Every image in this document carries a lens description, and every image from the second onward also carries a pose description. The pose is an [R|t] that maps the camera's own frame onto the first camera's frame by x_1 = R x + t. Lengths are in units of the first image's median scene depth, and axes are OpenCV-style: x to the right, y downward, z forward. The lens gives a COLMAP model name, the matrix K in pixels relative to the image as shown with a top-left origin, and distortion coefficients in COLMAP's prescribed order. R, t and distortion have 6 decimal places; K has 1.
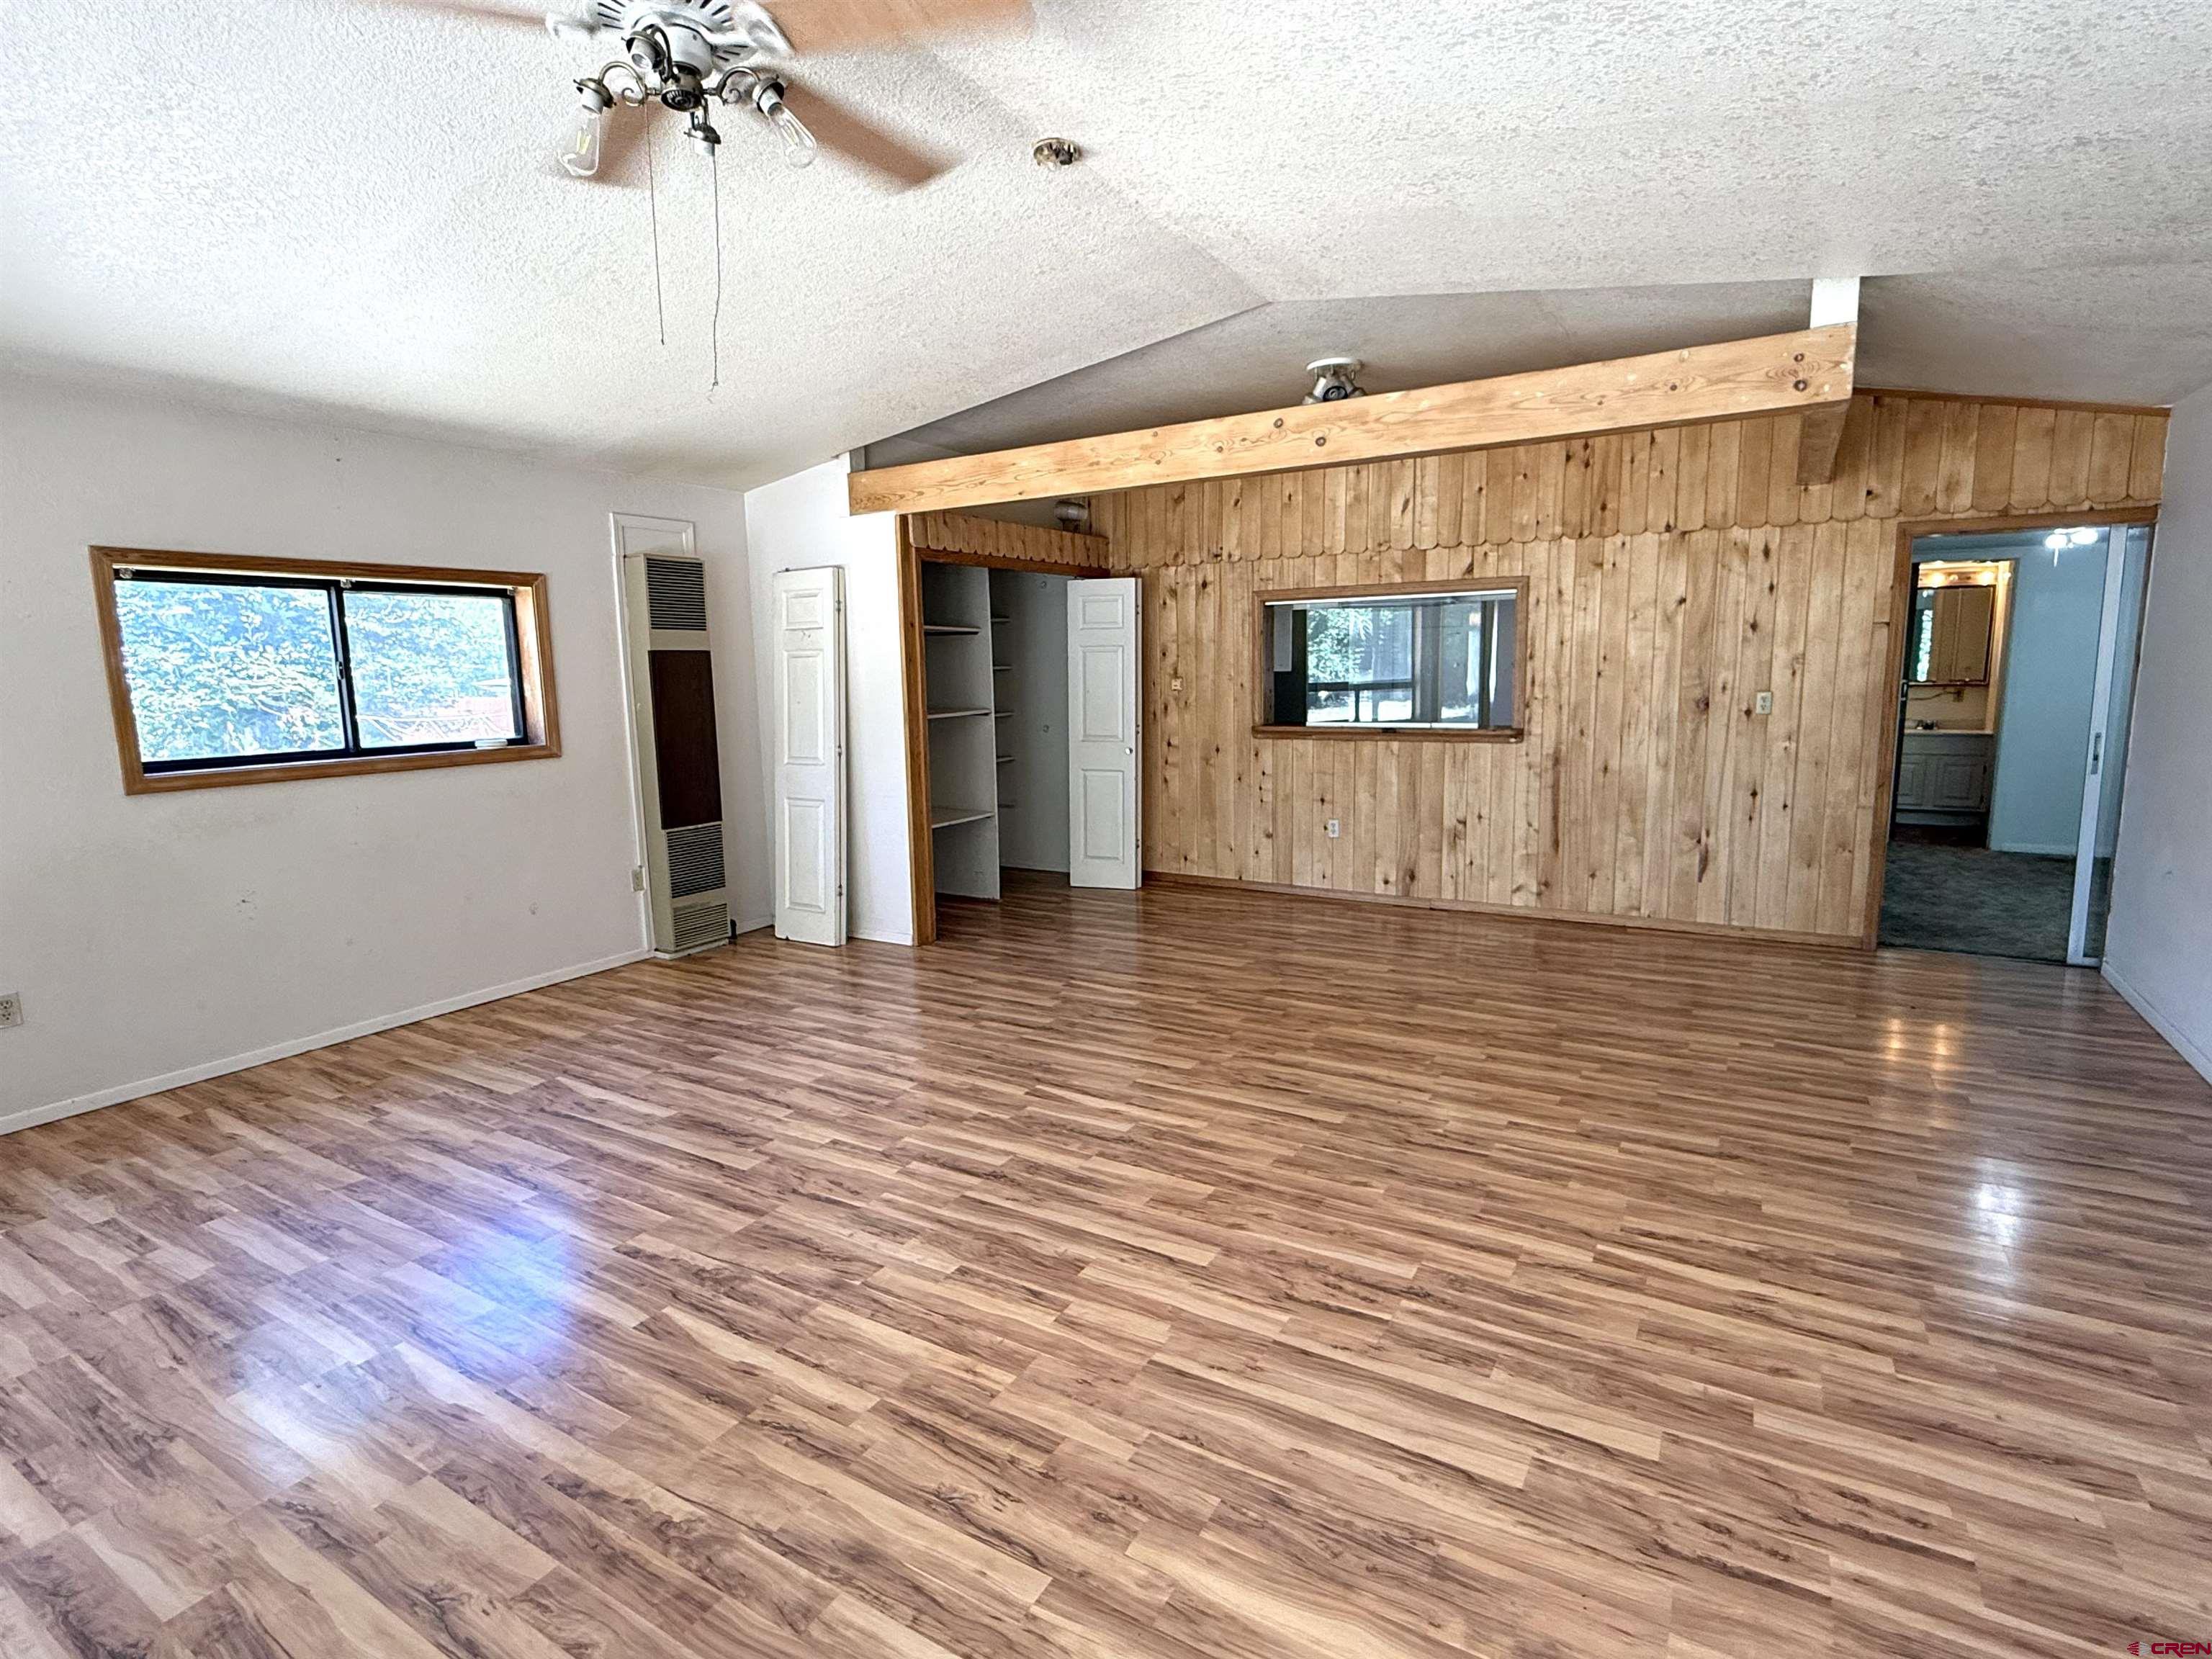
lens RADIAL K [[1107.4, 0, 1093.1], [0, 1107.4, 827.9], [0, 0, 1]] dist [0.002564, 0.000077]
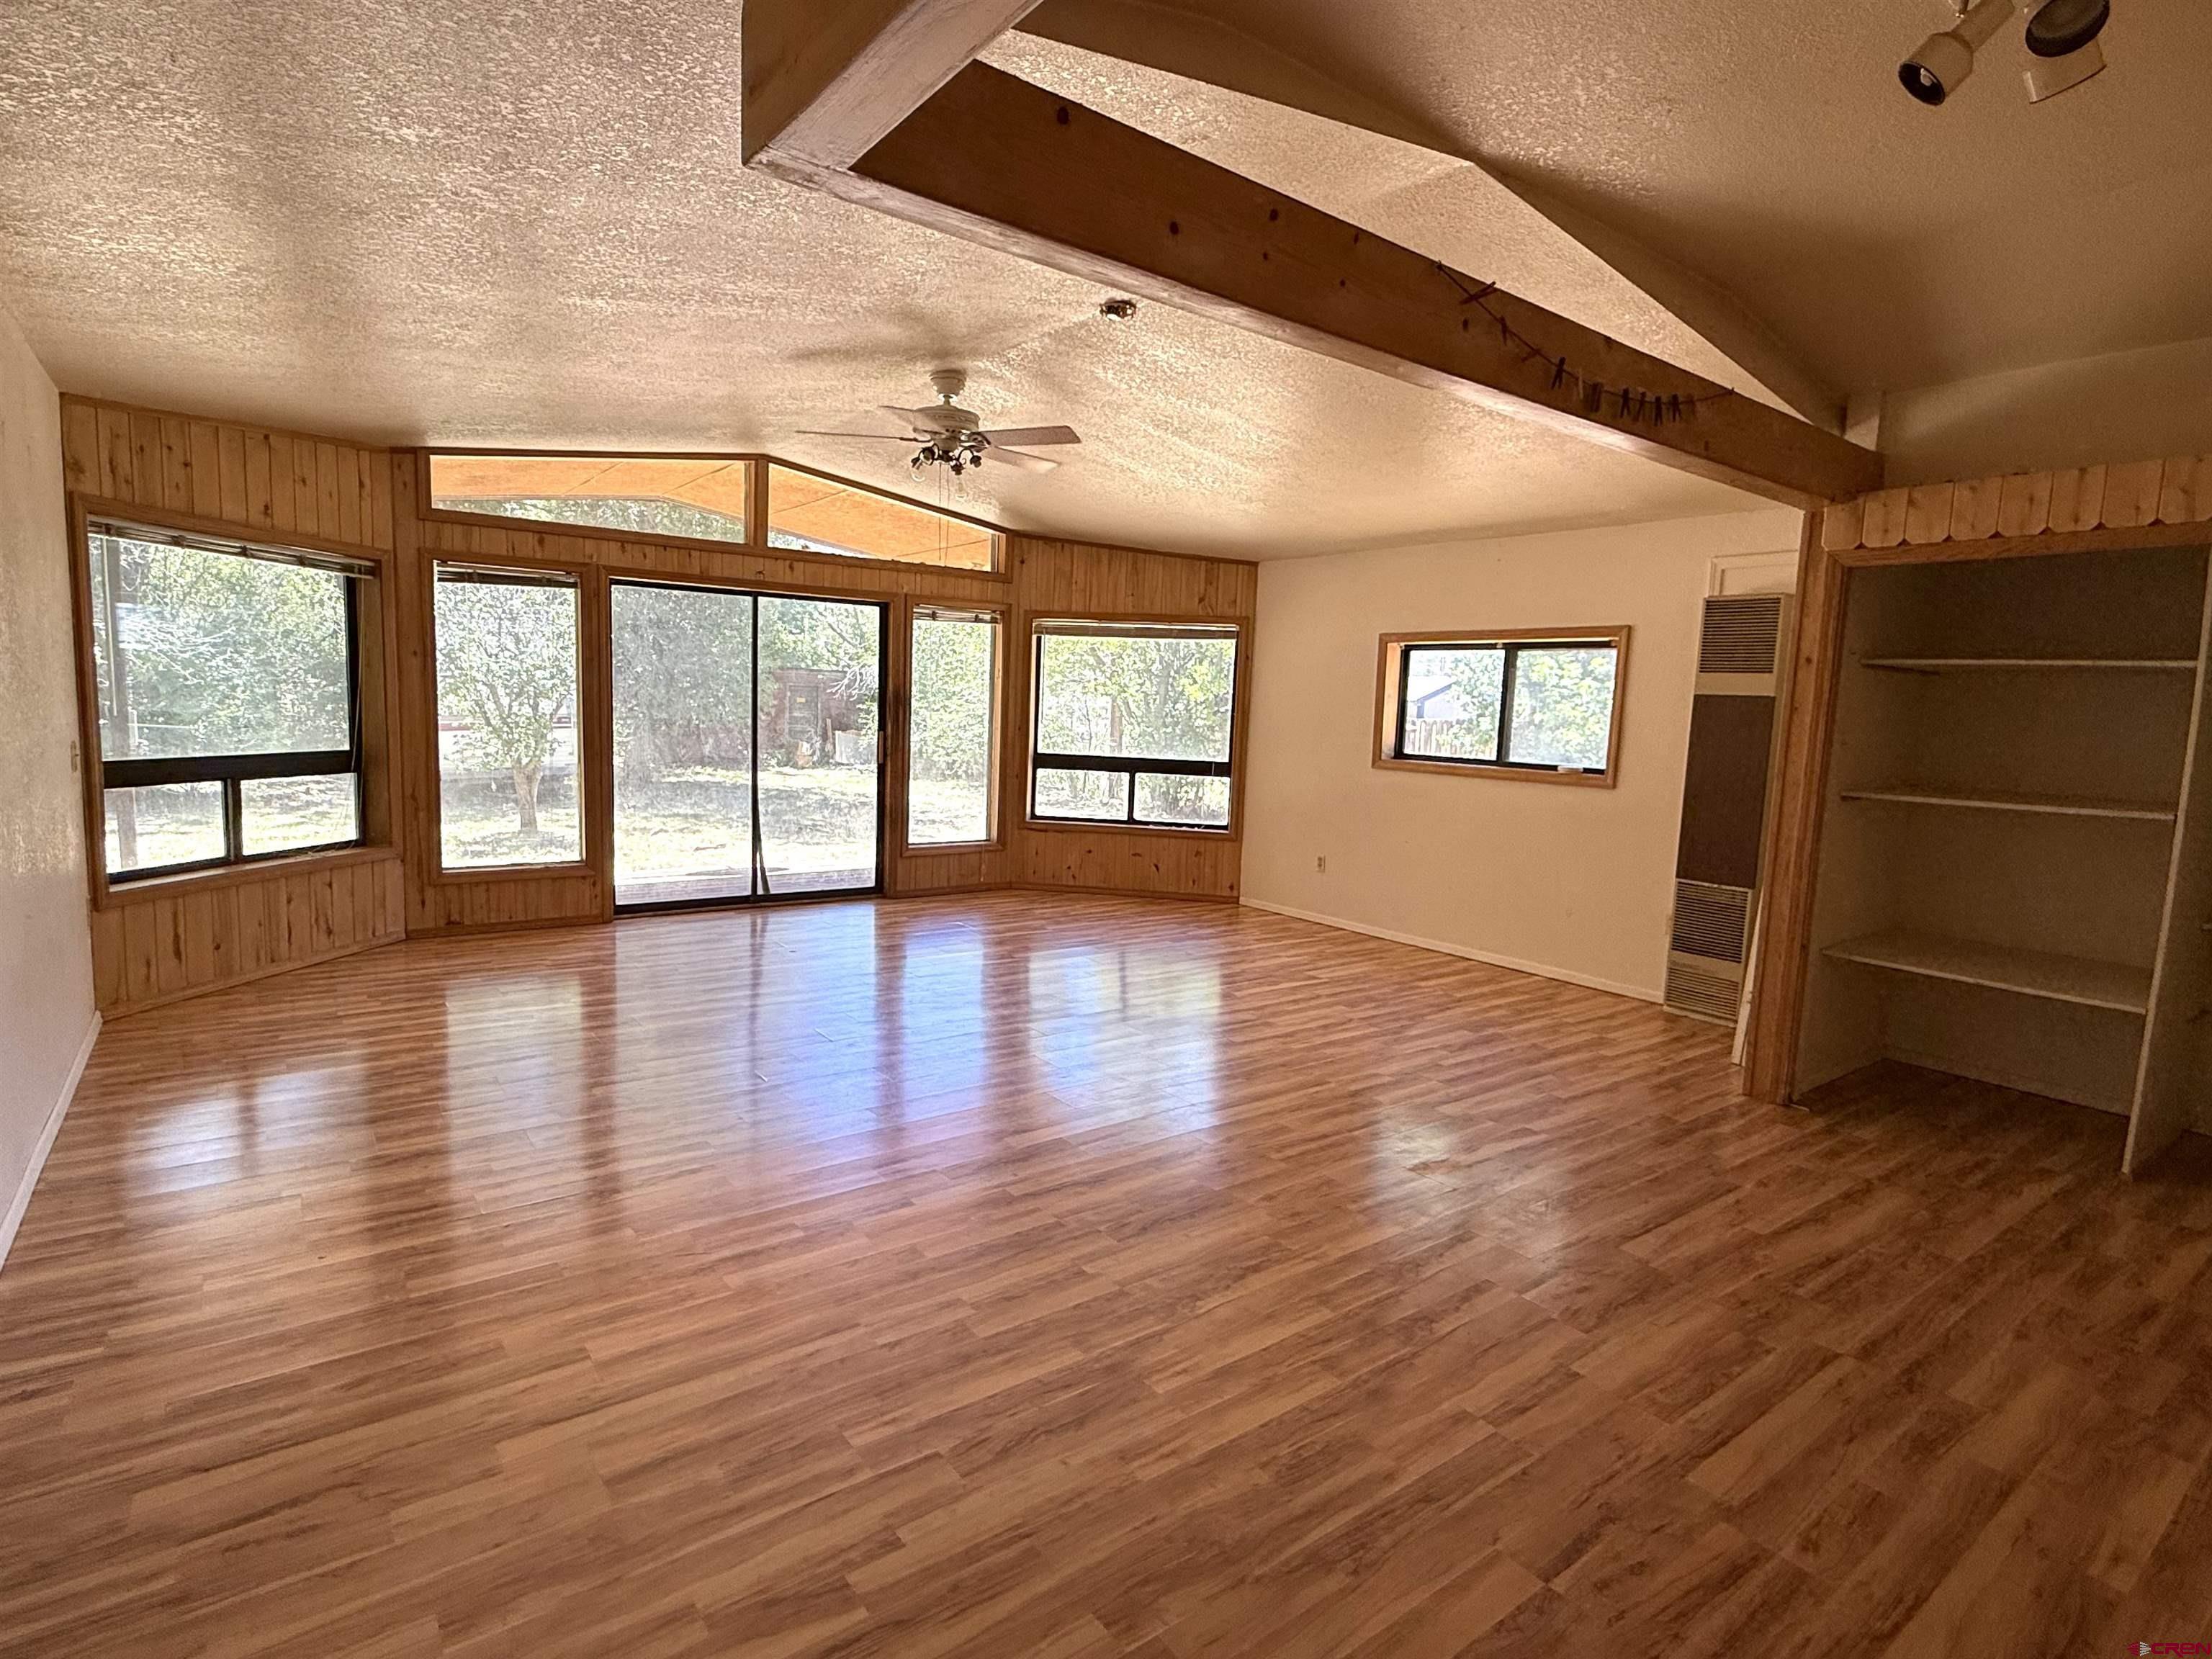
lens RADIAL K [[1107.4, 0, 1093.1], [0, 1107.4, 827.9], [0, 0, 1]] dist [0.002564, 0.000077]
pose [[-0.376261, 0.109017, -0.920078, 0.806718], [-0.167761, 0.968623, 0.183374, -0.155088], [0.911199, 0.223349, -0.346166, 1.001301]]
